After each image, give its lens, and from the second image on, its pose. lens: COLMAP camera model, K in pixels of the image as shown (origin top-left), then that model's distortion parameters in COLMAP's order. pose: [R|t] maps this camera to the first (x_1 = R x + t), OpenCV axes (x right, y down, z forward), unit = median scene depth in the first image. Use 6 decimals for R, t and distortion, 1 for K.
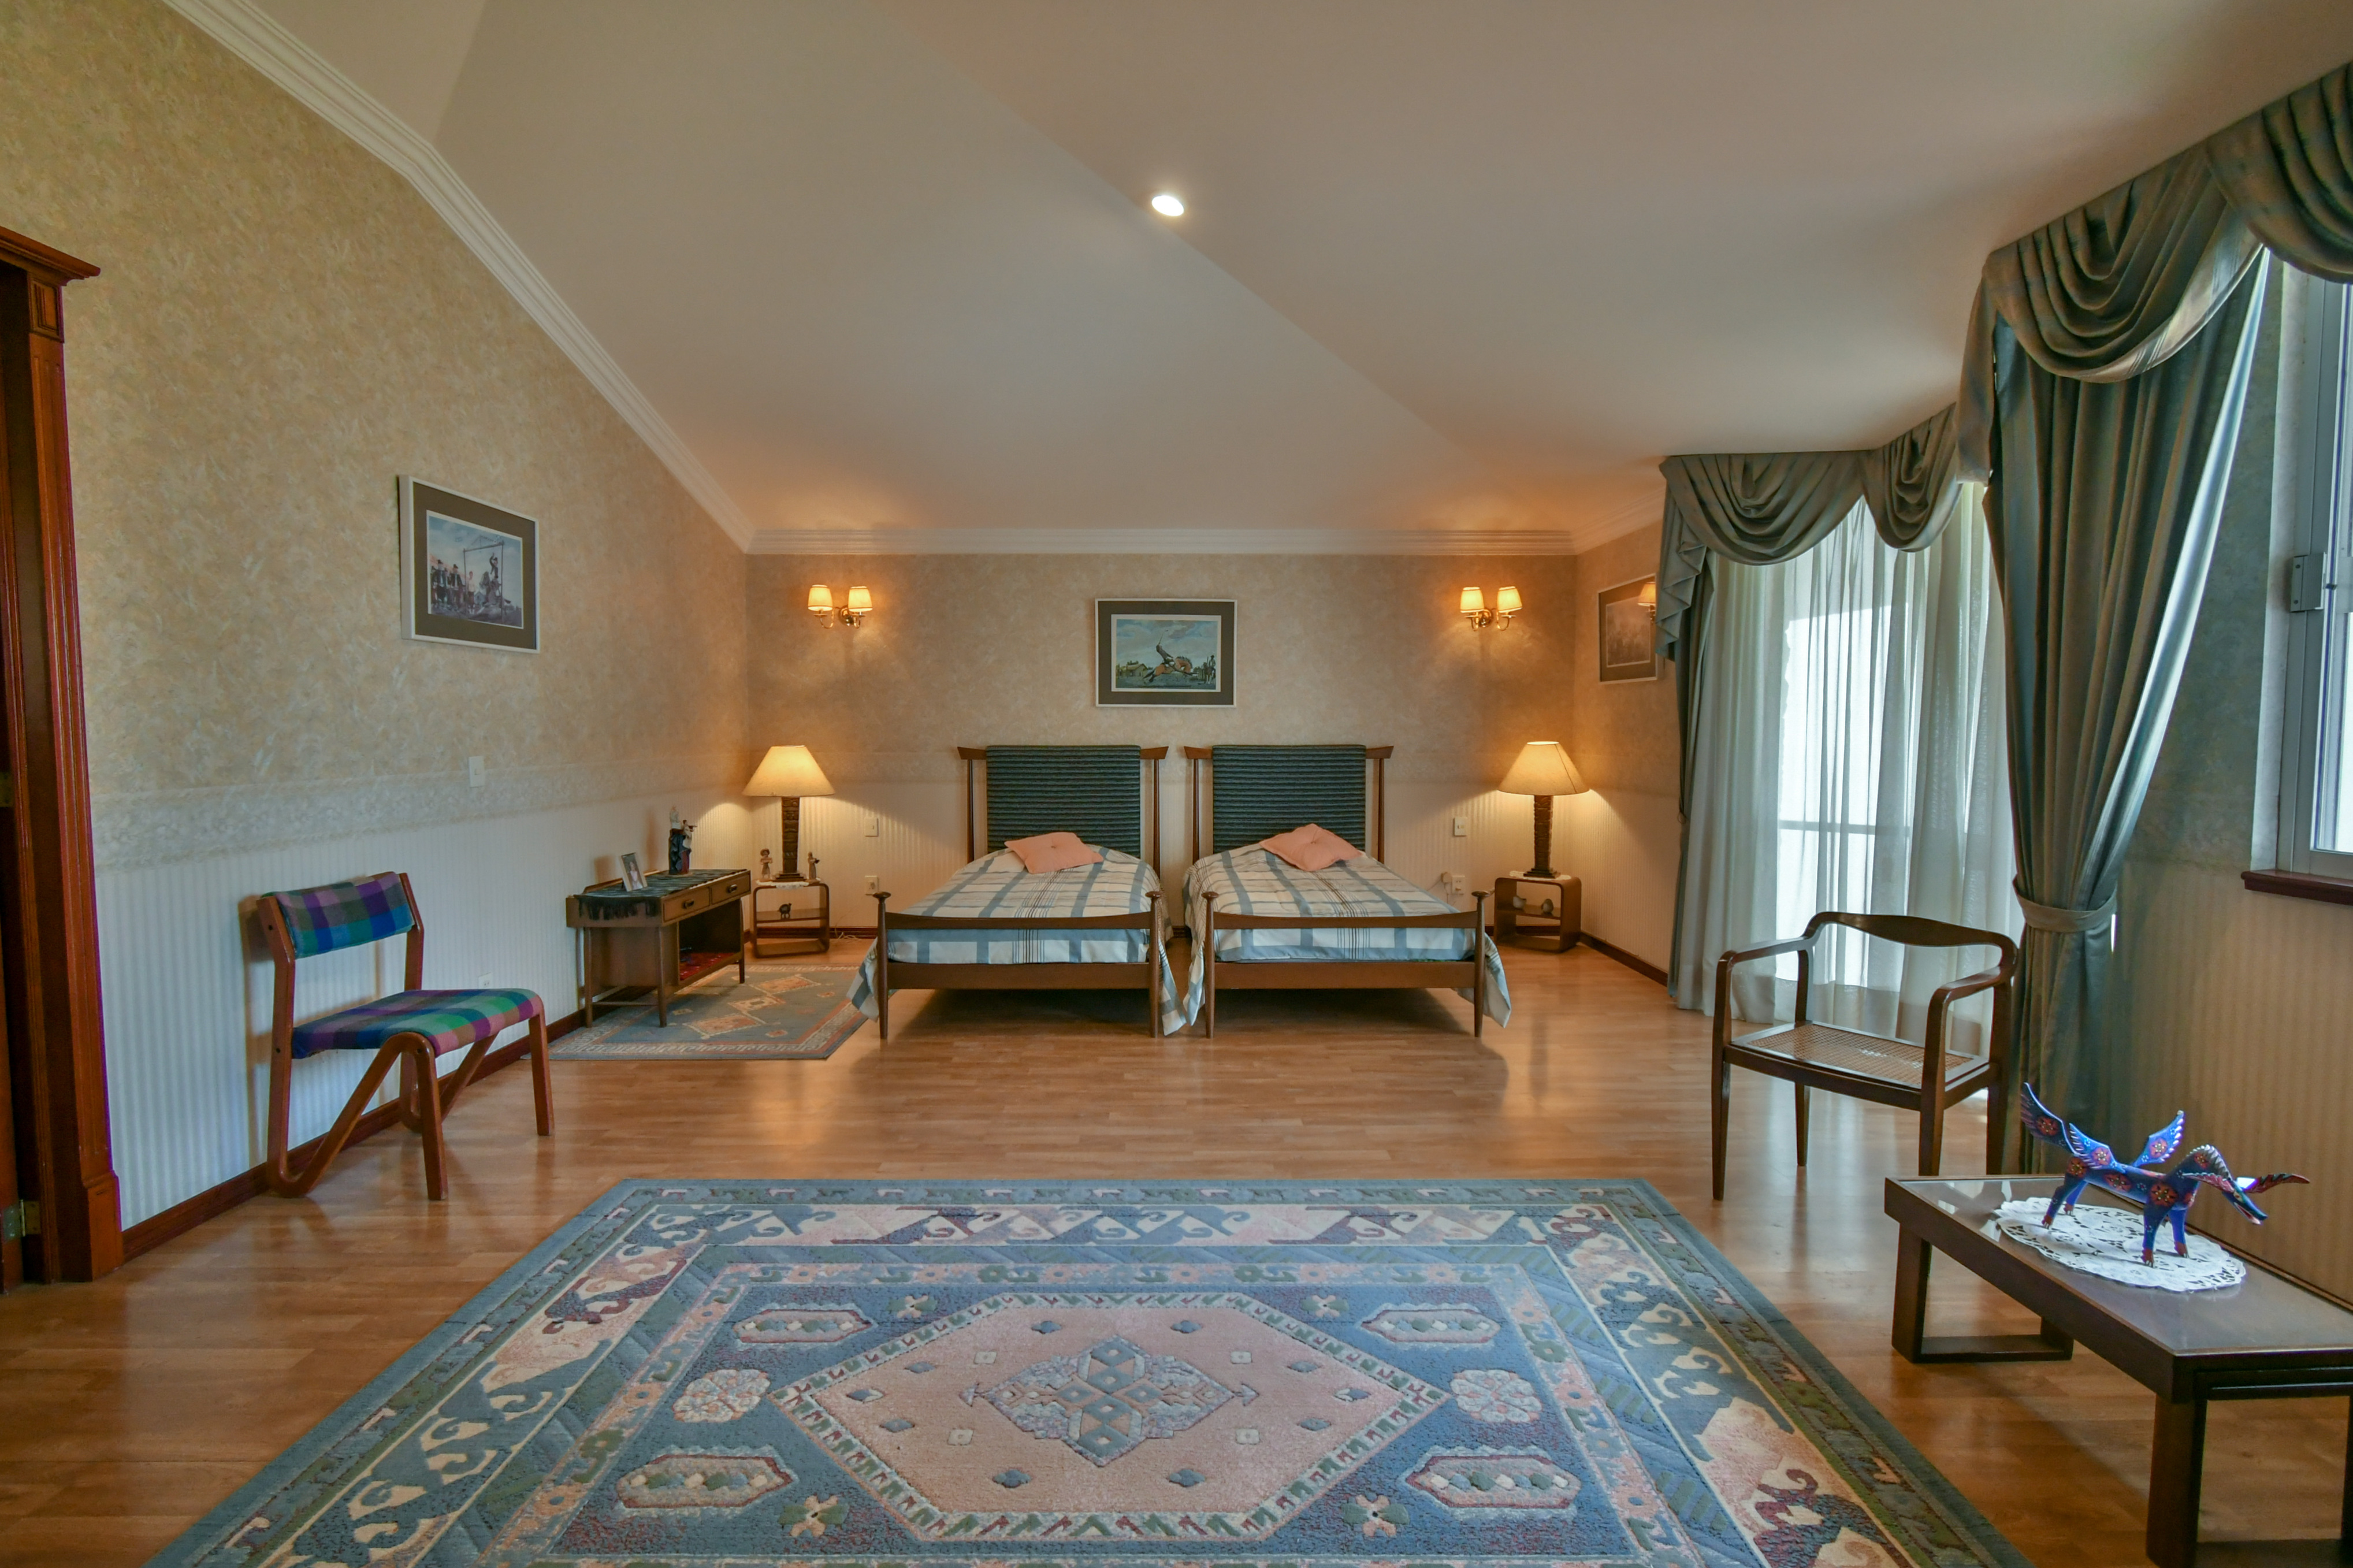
lens RADIAL K [[1058.7, 0, 1175.3], [0, 1058.7, 770.1], [0, 0, 1]] dist [-0.003080, -0.000504]
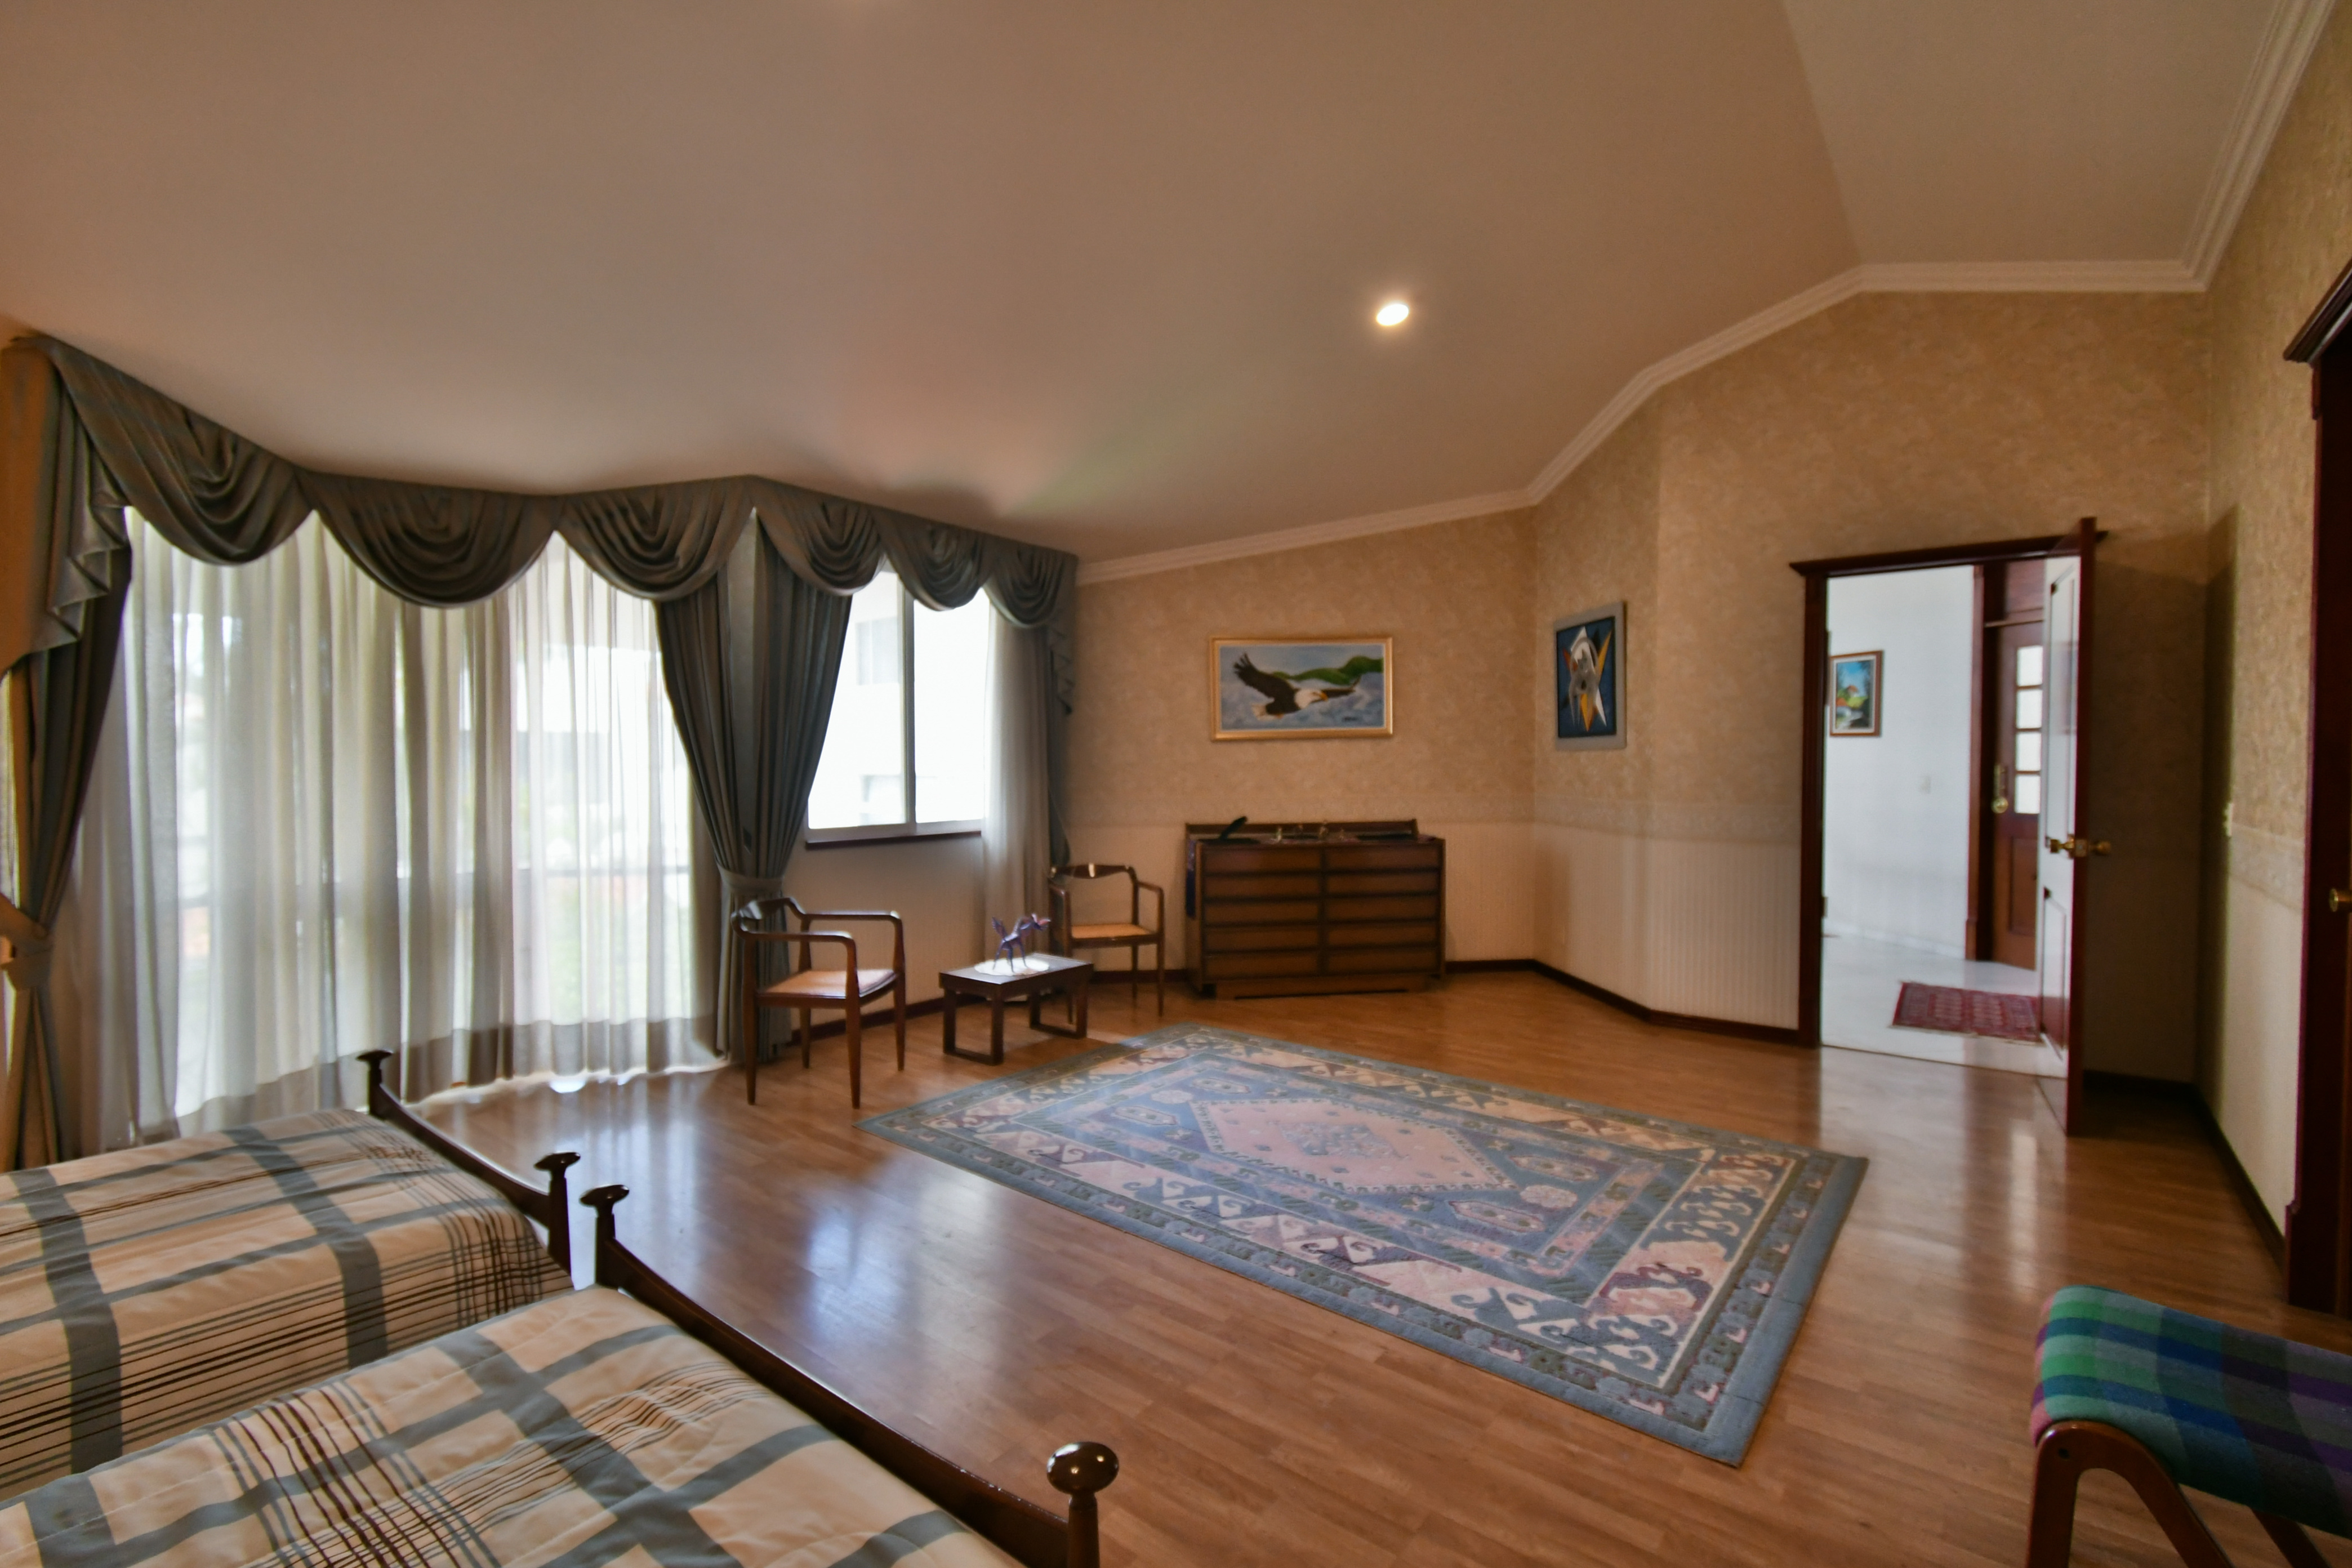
lens RADIAL K [[1058.2, 0, 1174.8], [0, 1058.2, 770.1], [0, 0, 1]] dist [-0.003080, -0.000504]
pose [[-0.779690, -0.005315, 0.626144, -0.775367], [0.026402, 0.998796, 0.041355, -0.099605], [-0.625609, 0.048776, -0.778610, 2.018556]]
